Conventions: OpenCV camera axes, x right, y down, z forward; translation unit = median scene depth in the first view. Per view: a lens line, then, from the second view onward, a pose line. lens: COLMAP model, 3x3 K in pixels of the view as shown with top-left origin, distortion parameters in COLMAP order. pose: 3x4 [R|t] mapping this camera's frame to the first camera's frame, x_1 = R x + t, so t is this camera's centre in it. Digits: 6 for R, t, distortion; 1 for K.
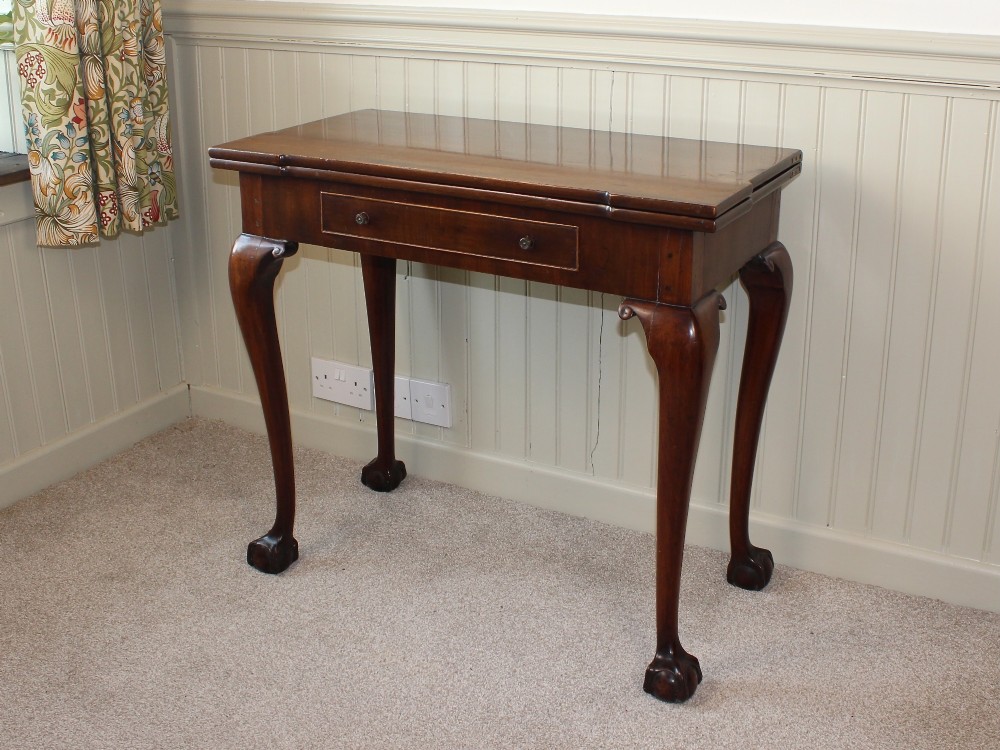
lens RADIAL K [[1216.6, 0, 525.8], [0, 1216.6, 266.9], [0, 0, 1]] dist [-0.173505, 0.157602]
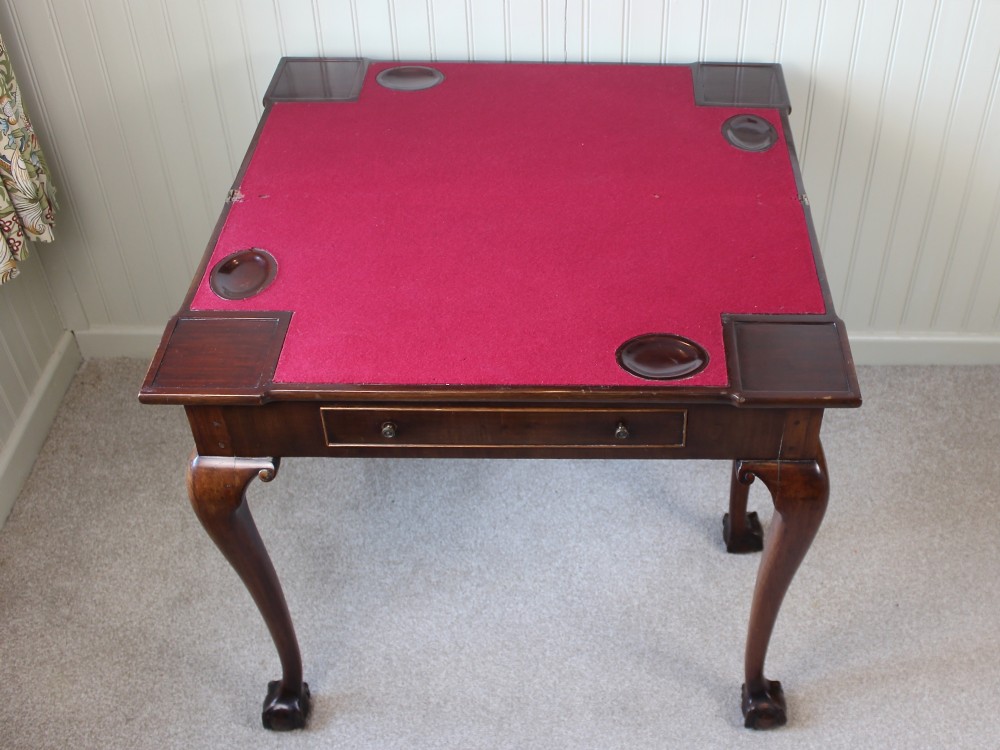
lens RADIAL K [[1180.7, 0, 625.8], [0, 1180.7, 323.8], [0, 0, 1]] dist [-0.161344, 0.147963]
pose [[0.871287, -0.303101, 0.385991, -0.312182], [0.112253, 0.888724, 0.444488, -0.311373], [-0.477764, -0.343948, 0.808357, 0.117305]]
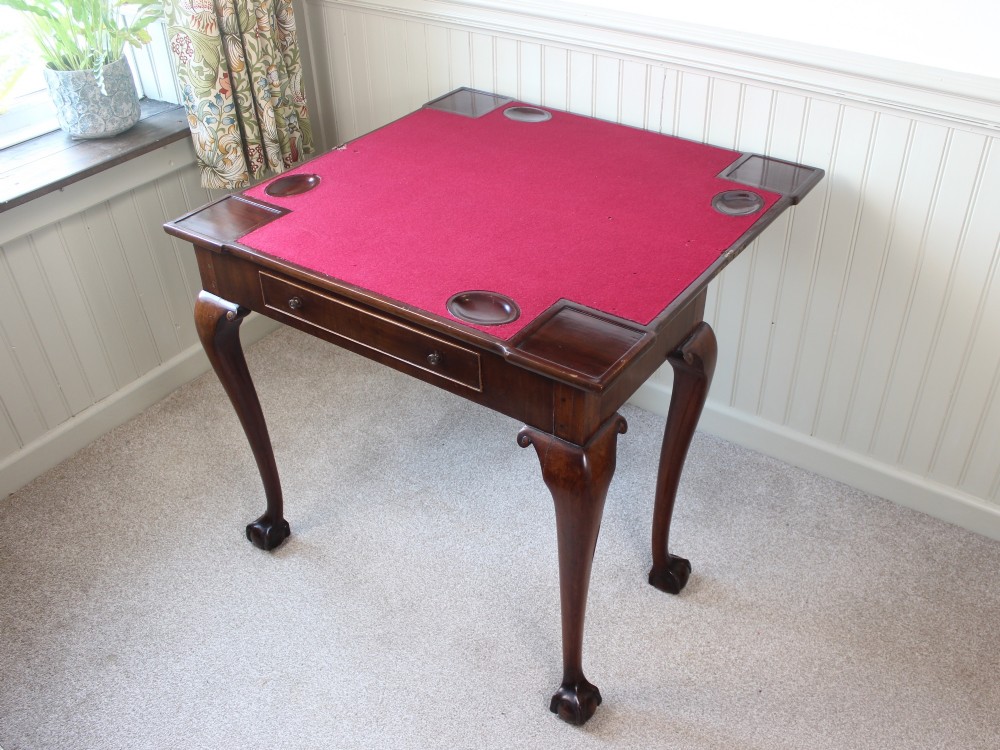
lens RADIAL K [[924.1, 0, 553.1], [0, 924.1, 374.7], [0, 0, 1]] dist [-0.166526, 0.150206]
pose [[0.996810, 0.047299, -0.064286, 0.031634], [-0.023130, 0.942108, 0.334512, -0.162753], [0.076386, -0.331958, 0.940196, 0.065282]]
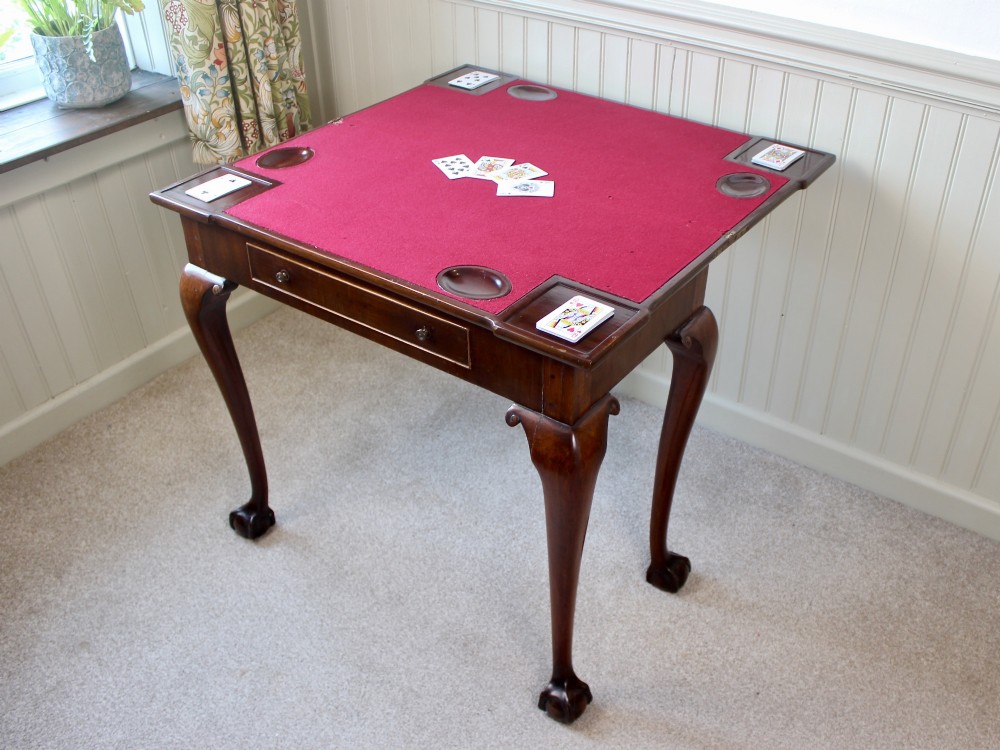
lens RADIAL K [[978.3, 0, 576.9], [0, 978.3, 376.5], [0, 0, 1]] dist [-0.165428, 0.149131]
pose [[0.995993, 0.068969, -0.056929, 0.049298], [-0.046685, 0.943938, 0.326804, -0.150889], [0.076277, -0.322837, 0.943376, 0.044455]]
